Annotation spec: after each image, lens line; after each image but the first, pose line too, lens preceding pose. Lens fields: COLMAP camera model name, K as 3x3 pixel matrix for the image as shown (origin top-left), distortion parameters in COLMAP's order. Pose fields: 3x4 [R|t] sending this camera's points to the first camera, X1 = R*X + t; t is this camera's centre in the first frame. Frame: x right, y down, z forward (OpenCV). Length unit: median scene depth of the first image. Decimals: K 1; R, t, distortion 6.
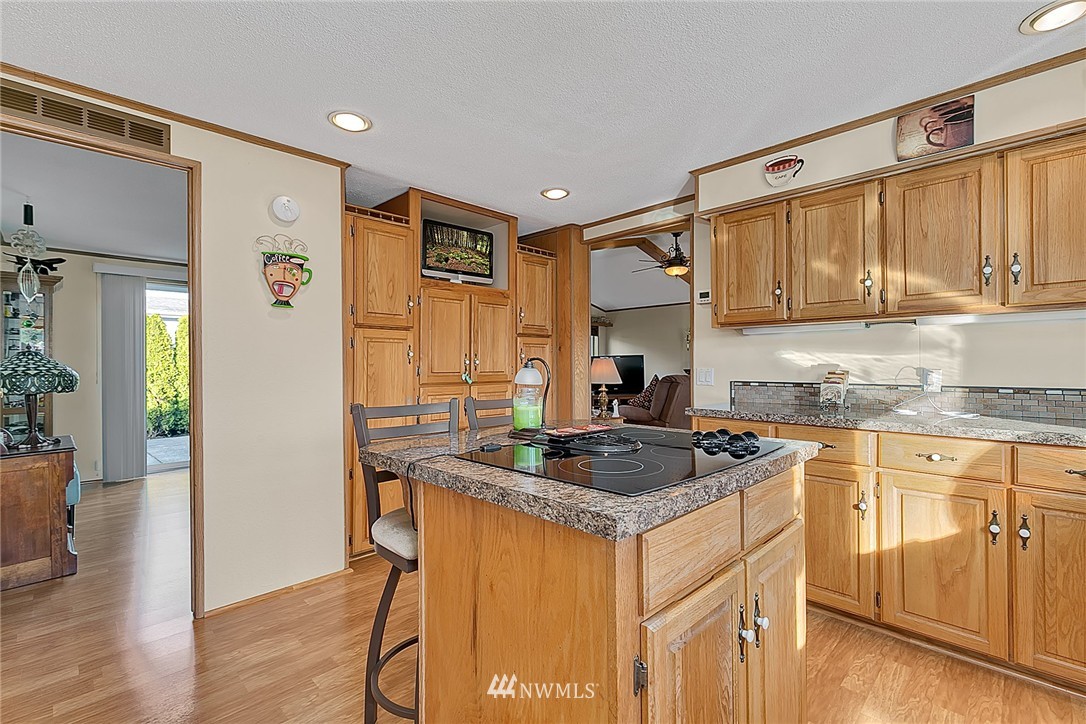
lens RADIAL K [[485.6, 0, 543.0], [0, 485.6, 362.0], [0, 0, 1]] dist [0.008799, -0.000021]
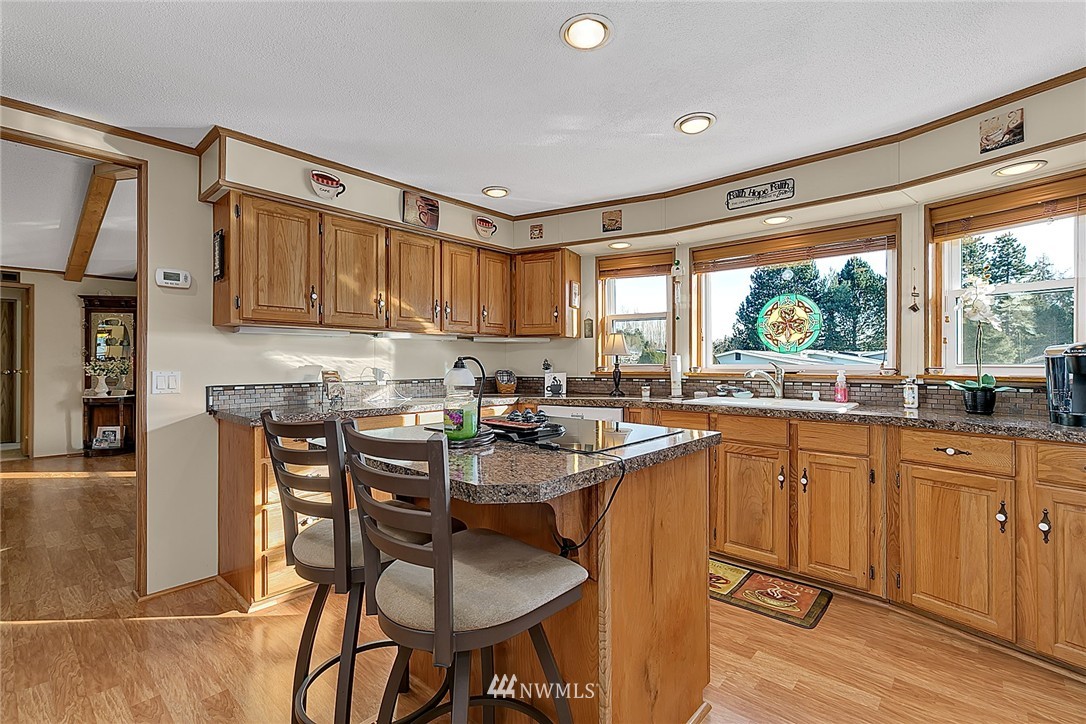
lens RADIAL K [[485.6, 0, 543.0], [0, 485.6, 362.0], [0, 0, 1]] dist [0.008799, -0.000021]
pose [[-0.055230, 0.006539, 0.998452, -0.601185], [0.000756, 0.999979, -0.006507, 0.004364], [-0.998473, 0.000395, -0.055234, 0.577983]]
